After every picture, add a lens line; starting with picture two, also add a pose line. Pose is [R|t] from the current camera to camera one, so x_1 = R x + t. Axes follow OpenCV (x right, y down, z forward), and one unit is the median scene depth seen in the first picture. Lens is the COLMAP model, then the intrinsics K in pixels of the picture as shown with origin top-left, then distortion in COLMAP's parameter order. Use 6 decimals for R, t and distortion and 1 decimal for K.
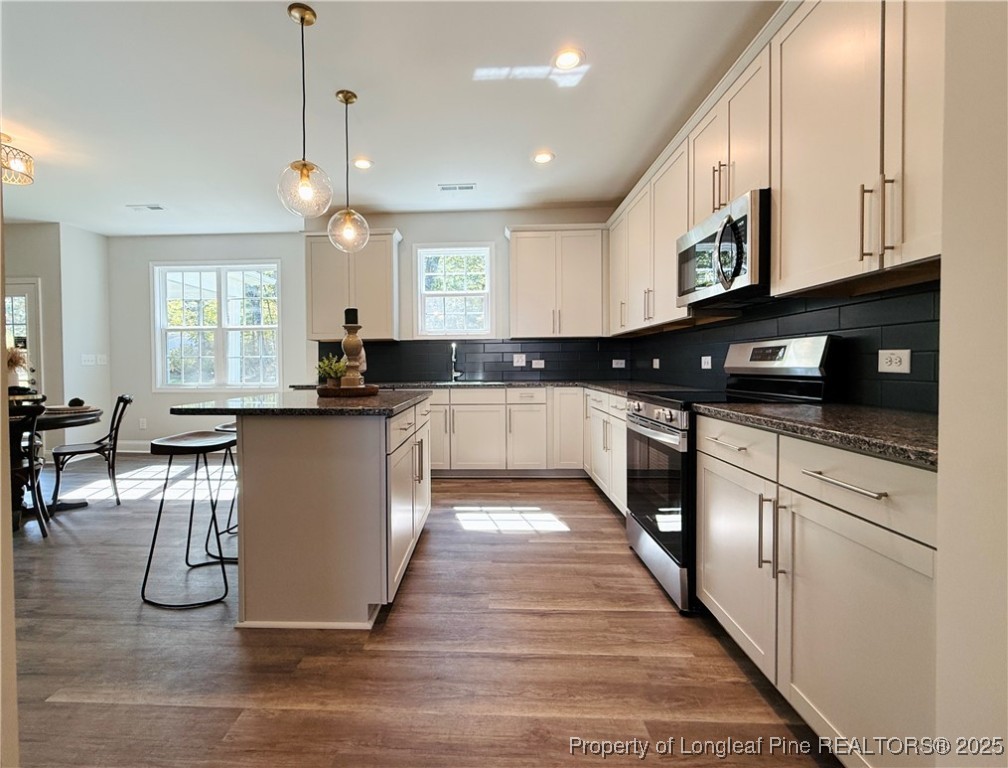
lens RADIAL K [[441.2, 0, 470.7], [0, 441.2, 373.7], [0, 0, 1]] dist [-0.002183, 0.000351]
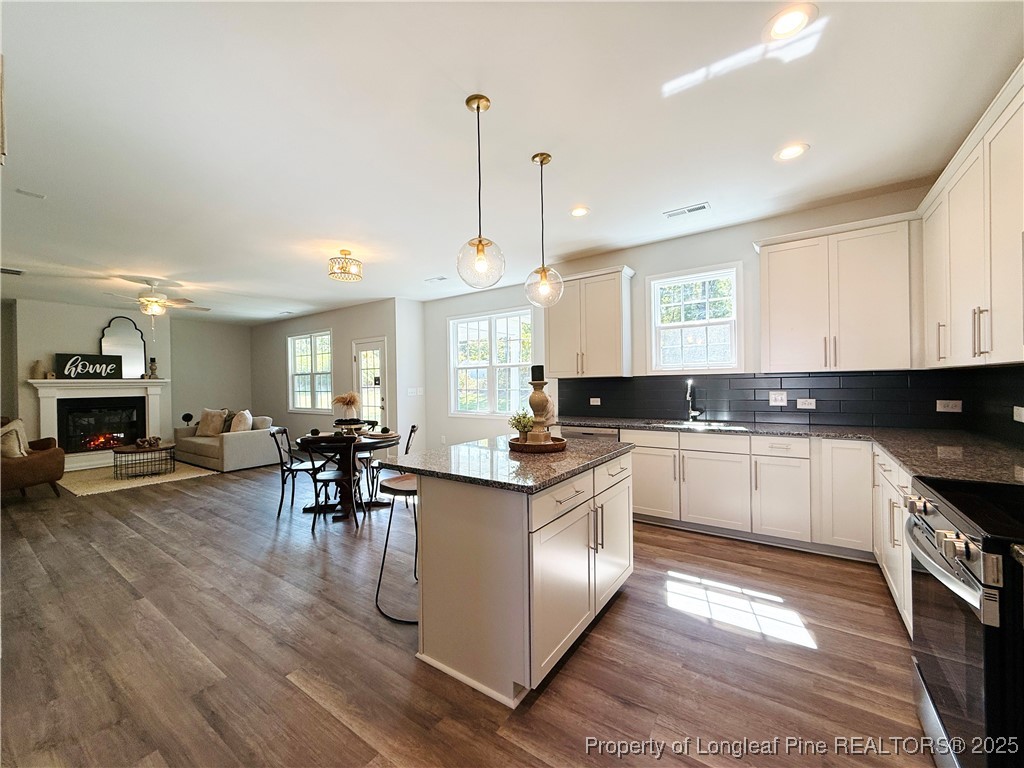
lens RADIAL K [[407.2, 0, 509.5], [0, 407.2, 384.5], [0, 0, 1]] dist [0.001116, -0.000031]
pose [[0.843808, -0.004054, -0.536629, 0.160136], [-0.000679, 0.999963, -0.008623, -0.083245], [0.536644, 0.007640, 0.843774, 0.145272]]
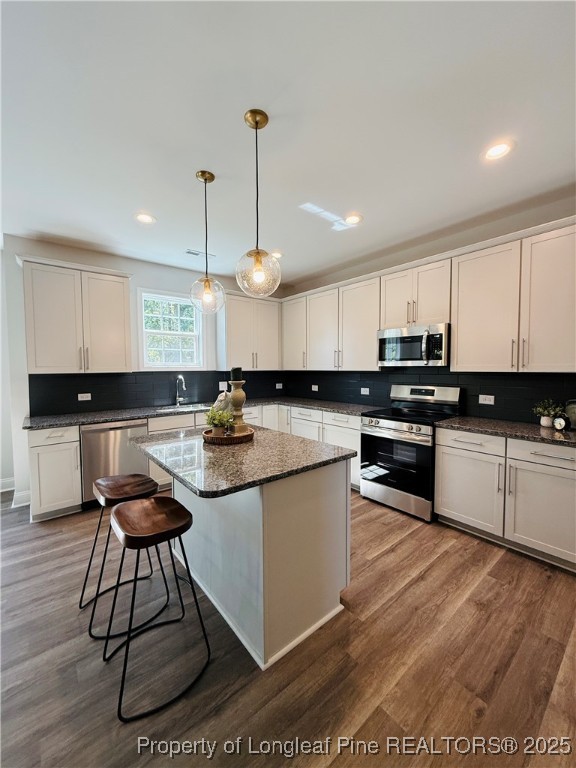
lens RADIAL K [[305.4, 0, 288.1], [0, 305.4, 381.5], [0, 0, 1]] dist [0.001116, -0.000031]
pose [[0.740461, -0.027378, 0.671541, -0.637183], [0.012737, 0.999562, 0.026707, -0.113234], [-0.671978, -0.011222, 0.740486, 0.254819]]
